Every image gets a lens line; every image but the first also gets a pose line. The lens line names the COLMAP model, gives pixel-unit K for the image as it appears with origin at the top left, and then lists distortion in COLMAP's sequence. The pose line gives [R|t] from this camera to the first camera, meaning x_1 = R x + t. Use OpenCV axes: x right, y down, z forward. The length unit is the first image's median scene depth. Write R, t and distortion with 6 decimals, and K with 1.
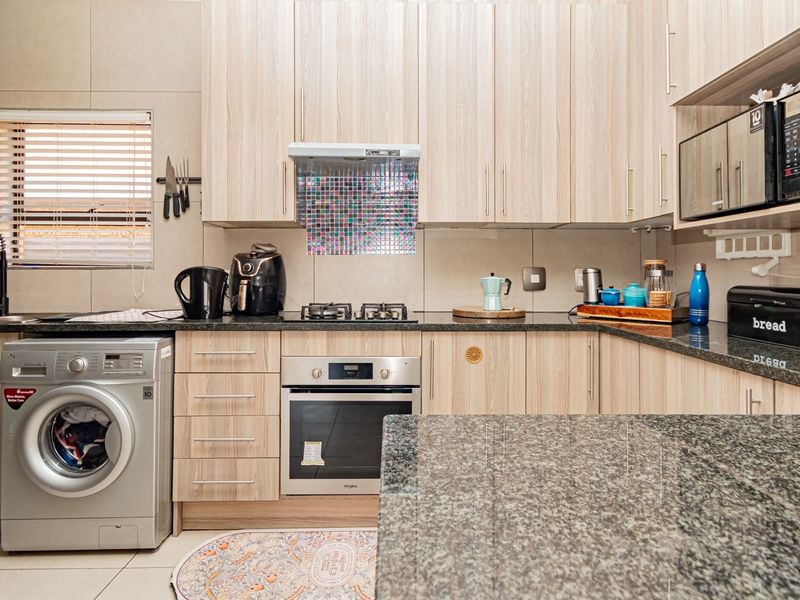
lens RADIAL K [[471.7, 0, 397.2], [0, 471.7, 269.2], [0, 0, 1]] dist [0.003671, 0.000598]
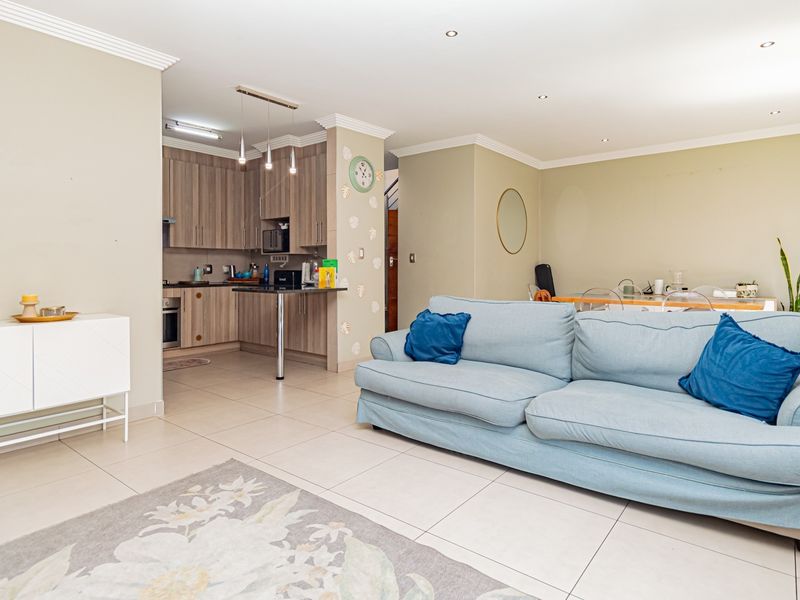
lens RADIAL K [[471.7, 0, 397.2], [0, 471.7, 269.2], [0, 0, 1]] dist [0.003671, 0.000598]
pose [[0.643851, -0.003687, 0.765142, -1.131547], [-0.005762, 0.999937, 0.009668, -0.011511], [-0.765130, -0.010633, 0.643789, -1.587964]]
